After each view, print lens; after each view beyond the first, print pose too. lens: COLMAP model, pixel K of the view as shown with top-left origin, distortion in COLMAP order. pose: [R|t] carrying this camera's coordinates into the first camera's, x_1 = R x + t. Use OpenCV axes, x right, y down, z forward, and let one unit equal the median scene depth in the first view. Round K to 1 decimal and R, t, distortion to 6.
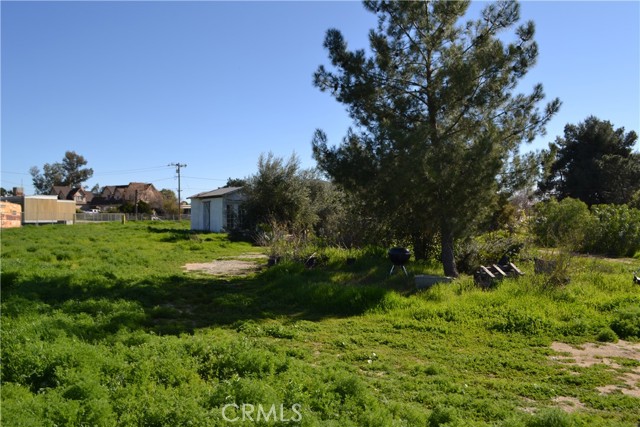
lens RADIAL K [[509.5, 0, 321.9], [0, 509.5, 226.5], [0, 0, 1]] dist [-0.086910, 0.007218]
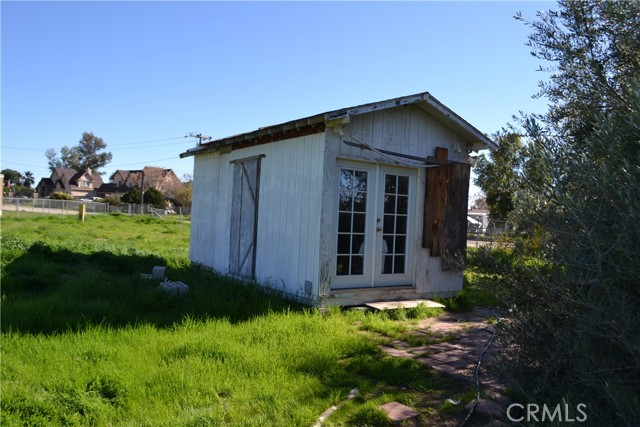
lens RADIAL K [[510.3, 0, 320.7], [0, 510.3, 226.7], [0, 0, 1]] dist [-0.089500, 0.016932]
pose [[0.997278, 0.047147, -0.056689, -0.029196], [-0.047134, 0.998887, 0.001567, -0.003006], [0.056700, 0.001109, 0.998391, 0.125229]]
